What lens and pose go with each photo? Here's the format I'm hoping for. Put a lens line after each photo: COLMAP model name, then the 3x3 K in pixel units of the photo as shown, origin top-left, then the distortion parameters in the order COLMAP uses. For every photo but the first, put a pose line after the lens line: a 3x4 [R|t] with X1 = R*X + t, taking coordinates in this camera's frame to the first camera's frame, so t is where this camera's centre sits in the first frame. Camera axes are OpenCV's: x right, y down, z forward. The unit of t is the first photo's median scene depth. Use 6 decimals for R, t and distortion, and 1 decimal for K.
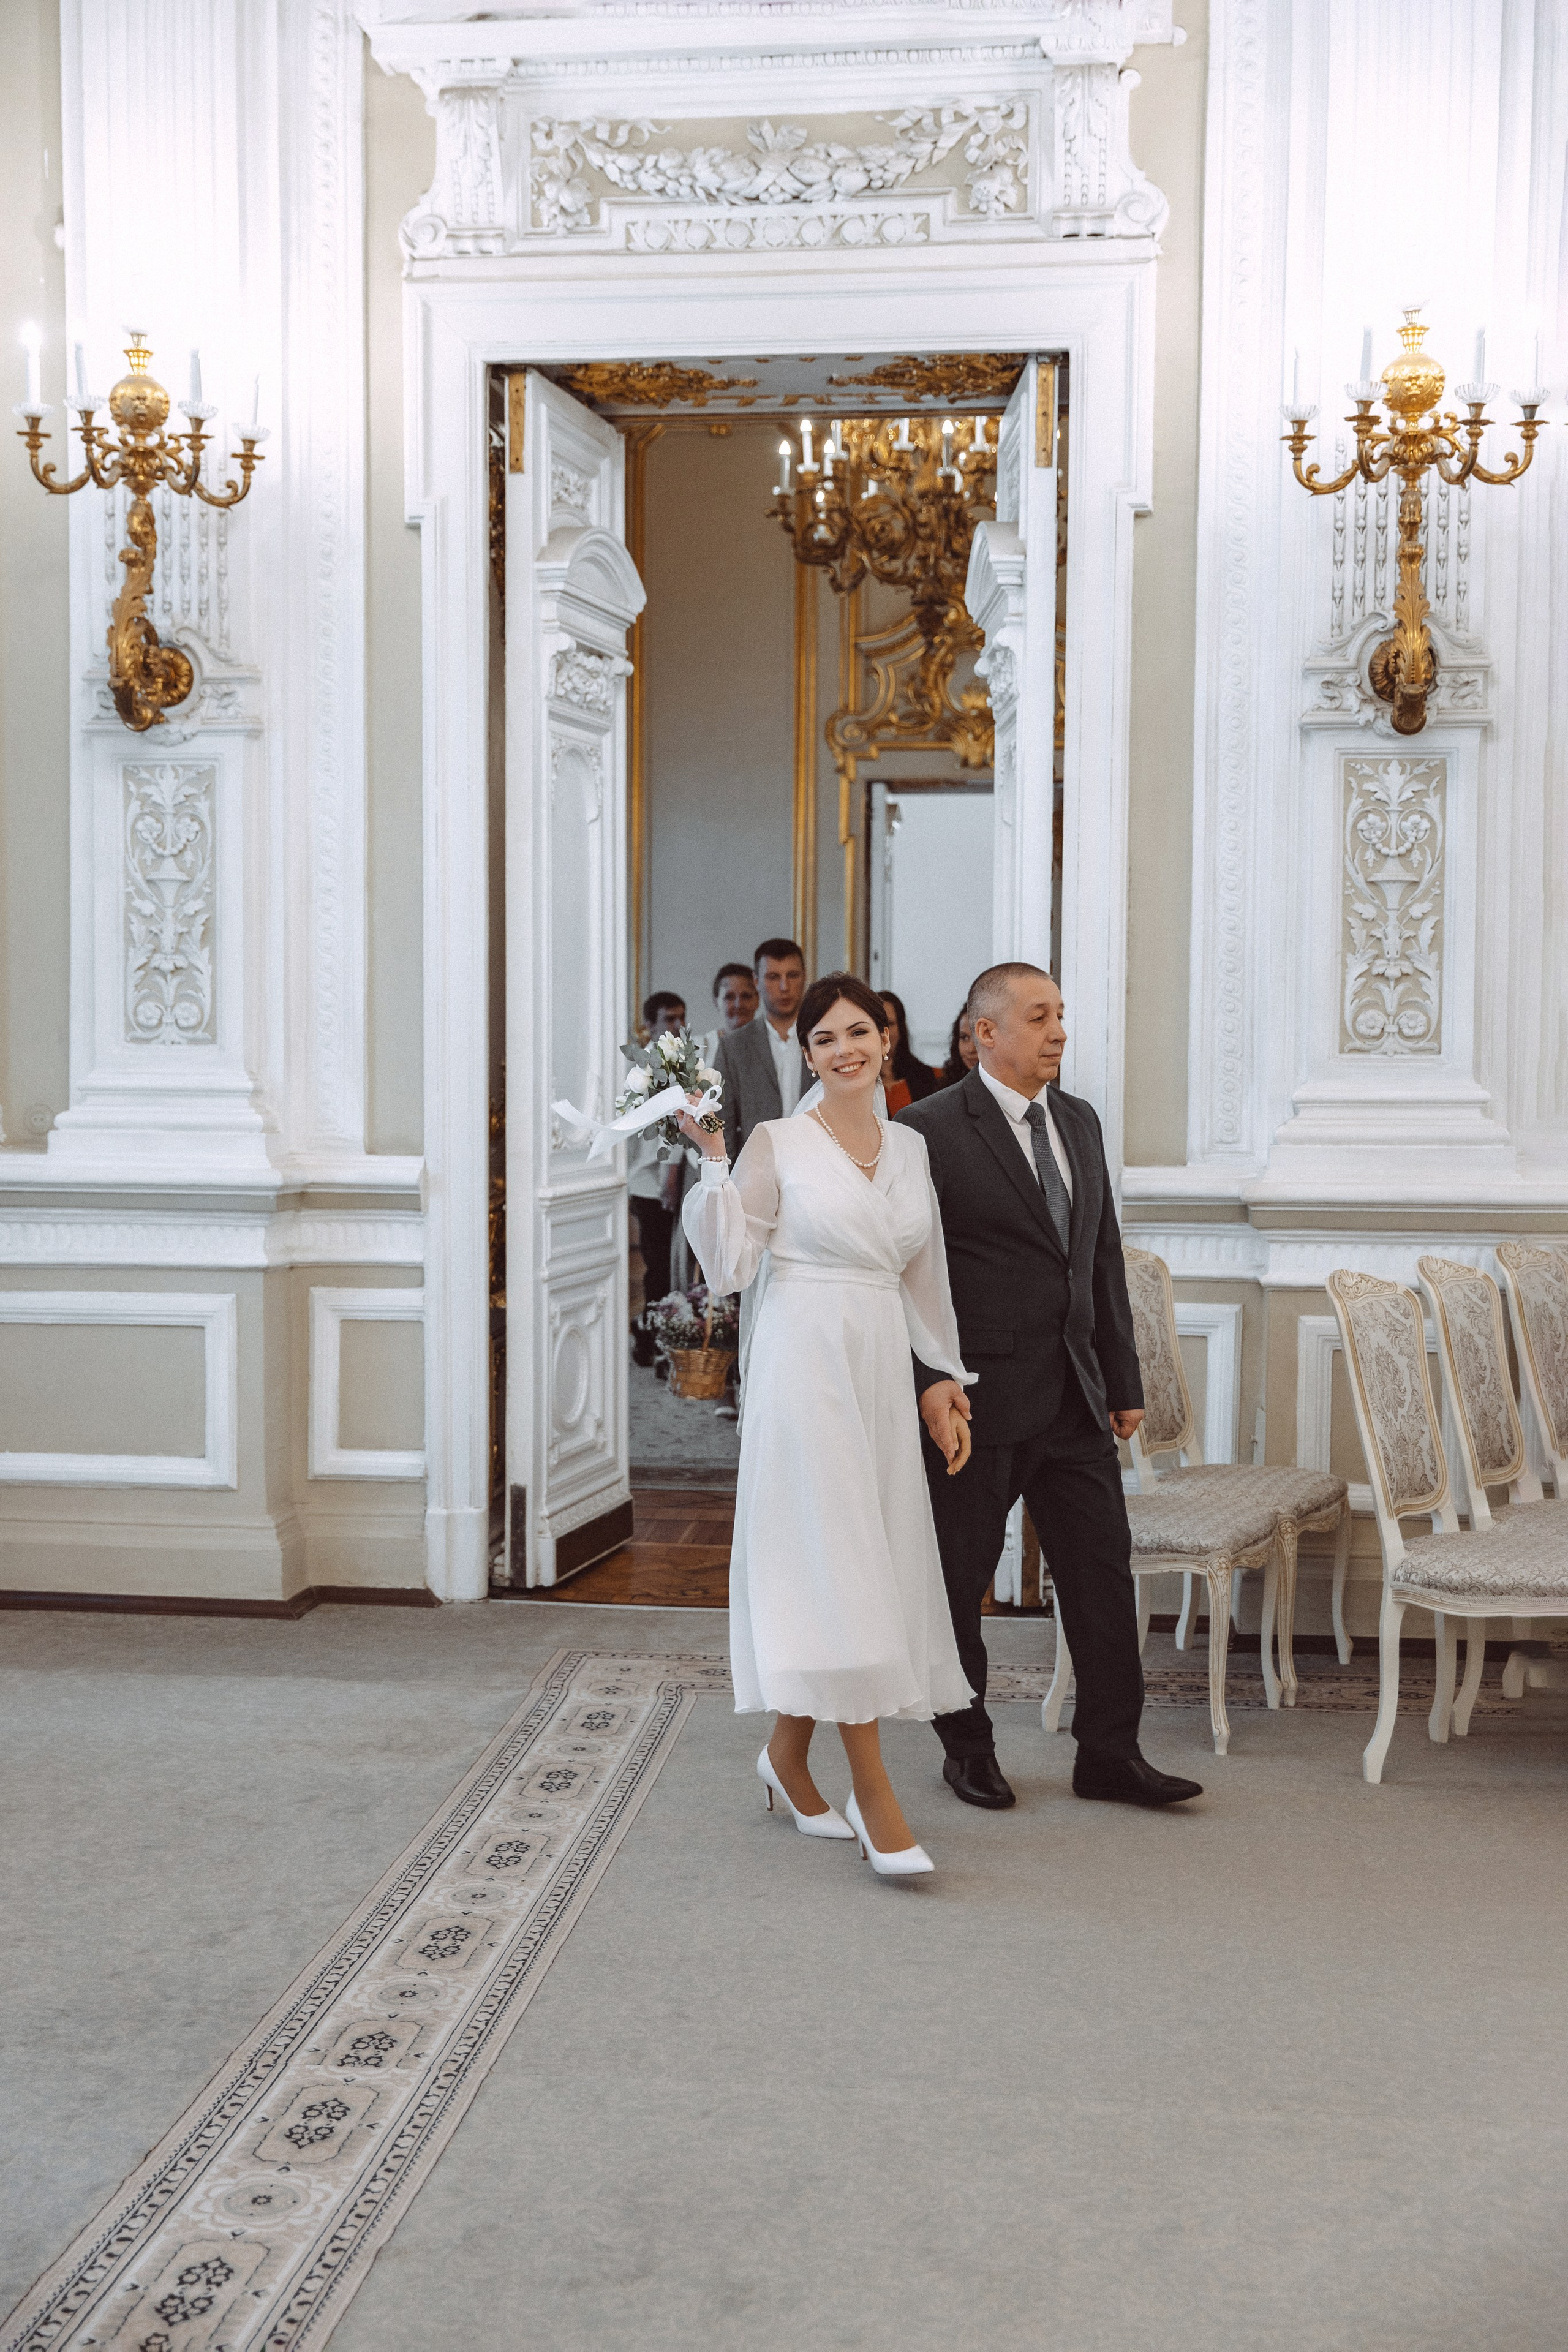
lens RADIAL K [[2275.7, 0, 784.0], [0, 2275.7, 1176.0], [0, 0, 1]] dist [0.087069, 0.001850]
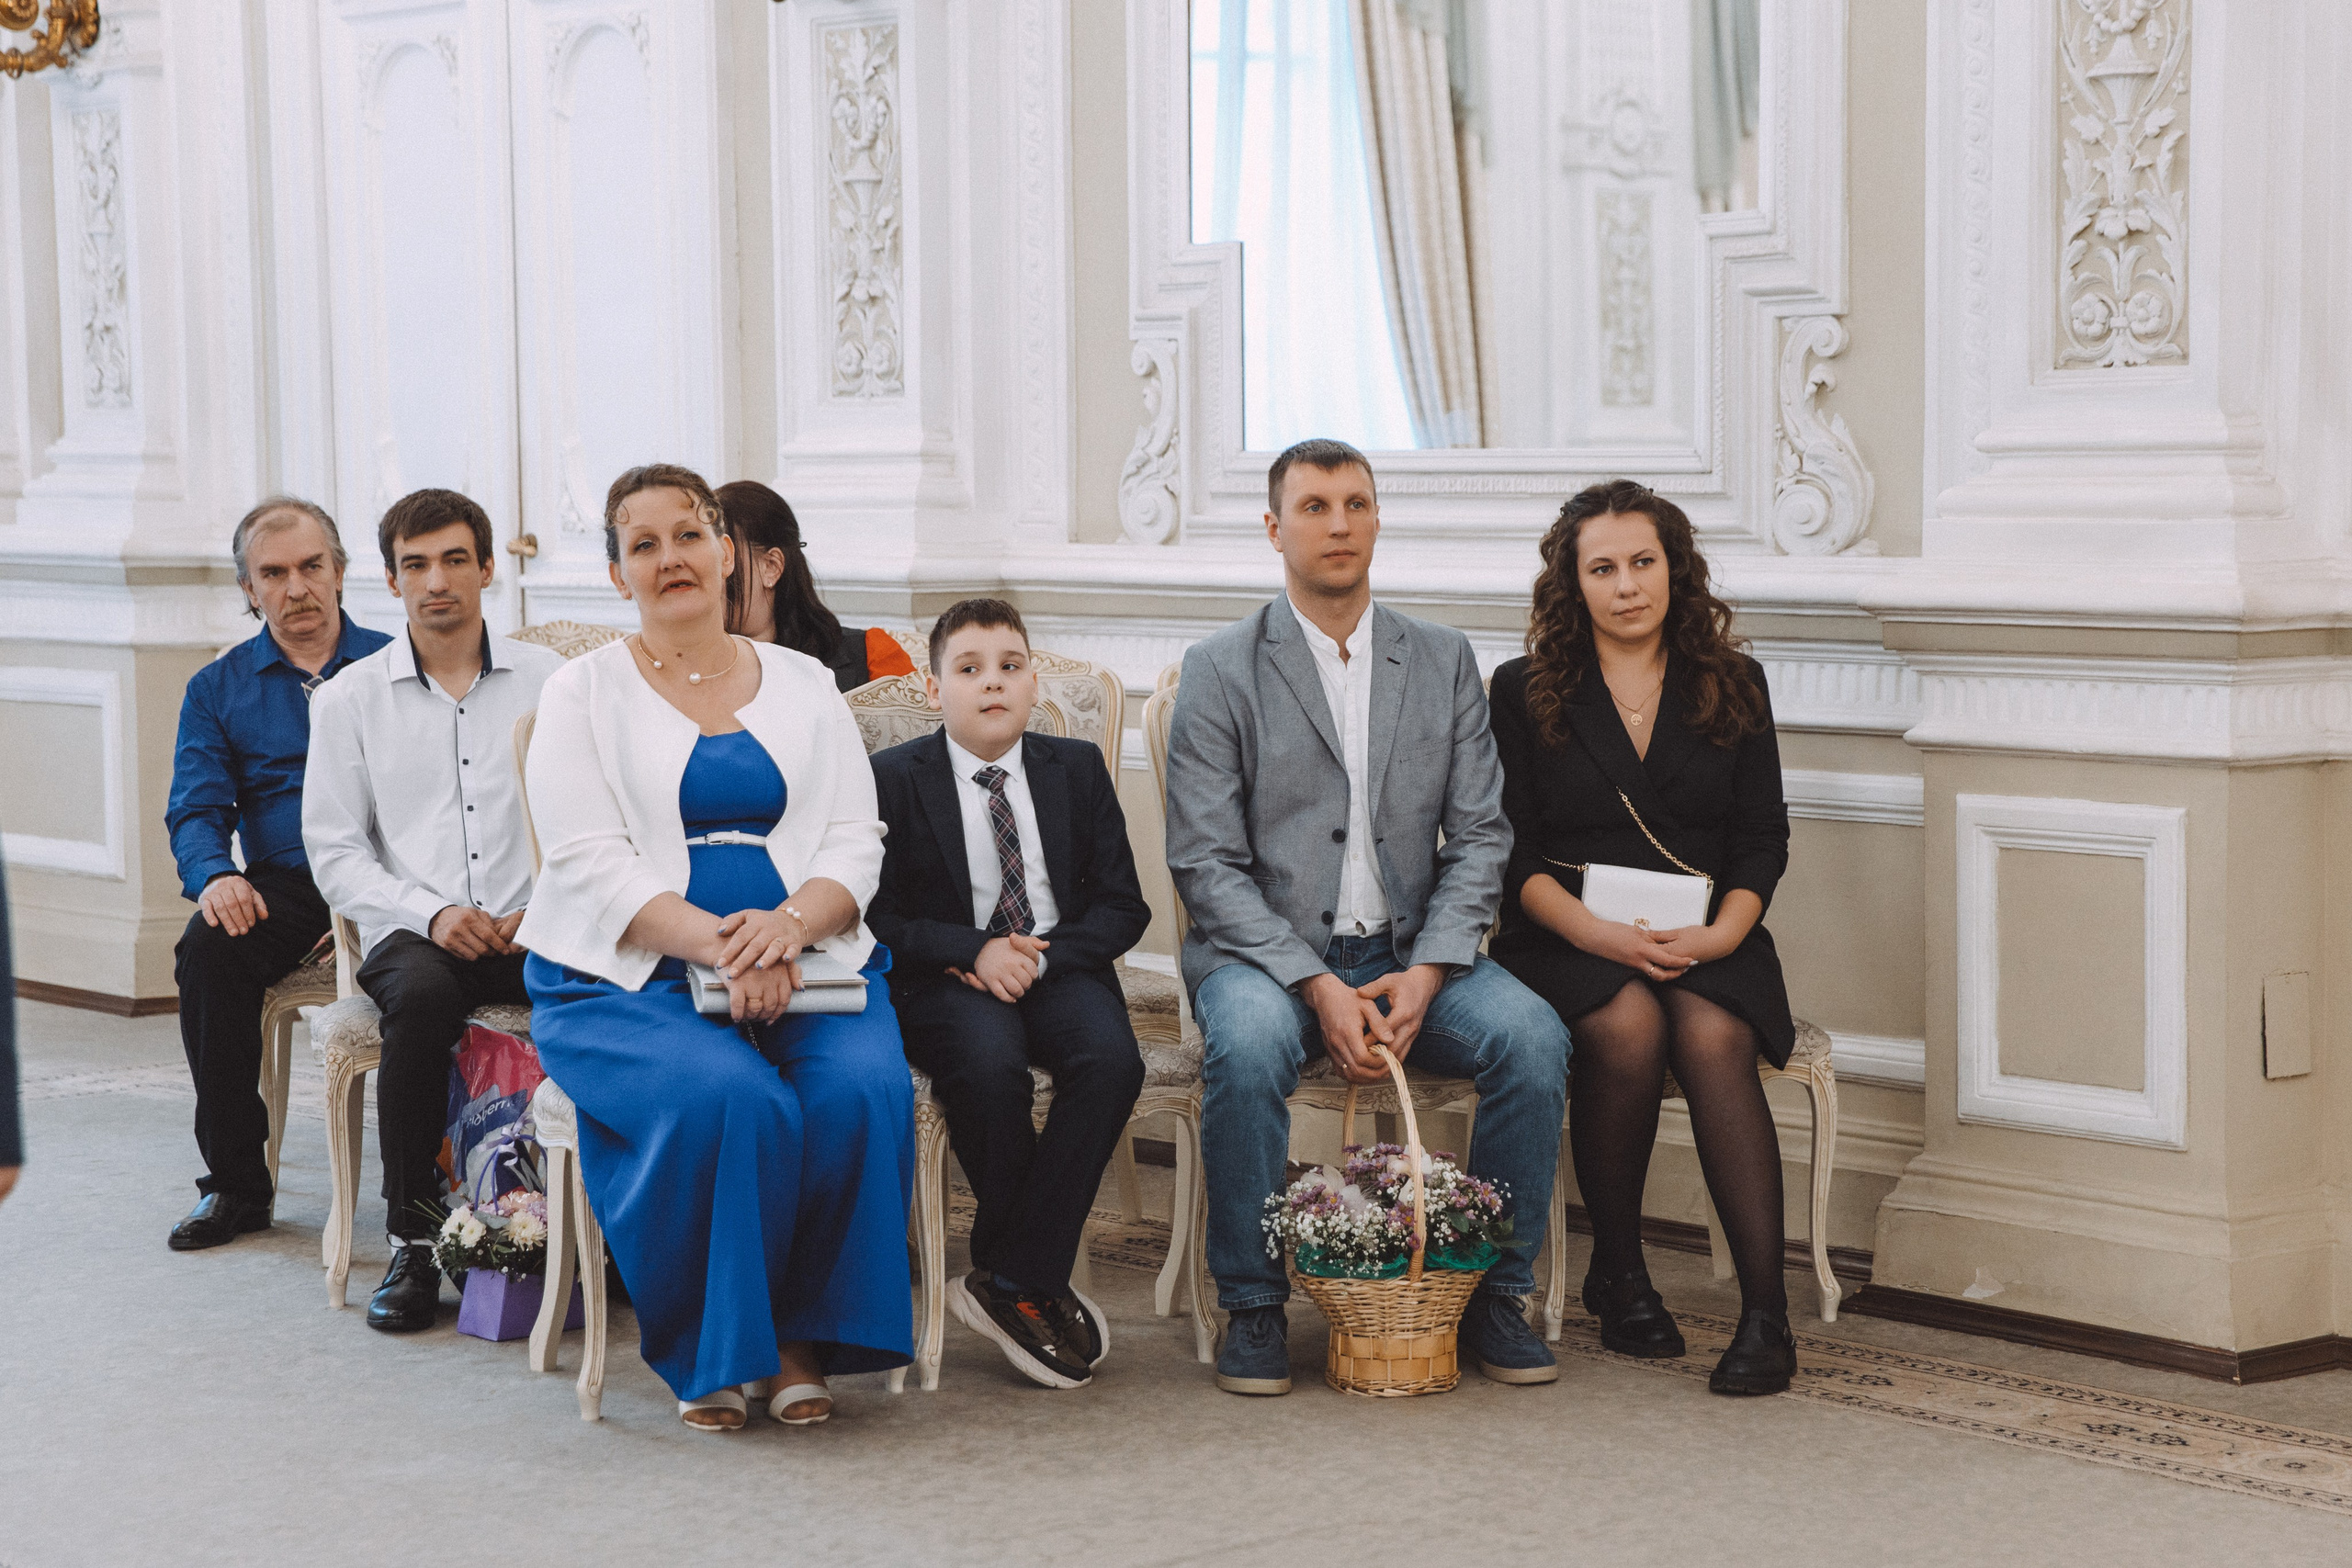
lens RADIAL K [[4809.7, 0, 1176.0], [0, 4809.7, 784.0], [0, 0, 1]] dist [0.288139, 0.119468]
pose [[0.720075, 0.032642, -0.693128, 0.930503], [-0.010899, 0.999302, 0.035739, 0.013142], [0.693811, -0.018180, 0.719928, -0.092851]]
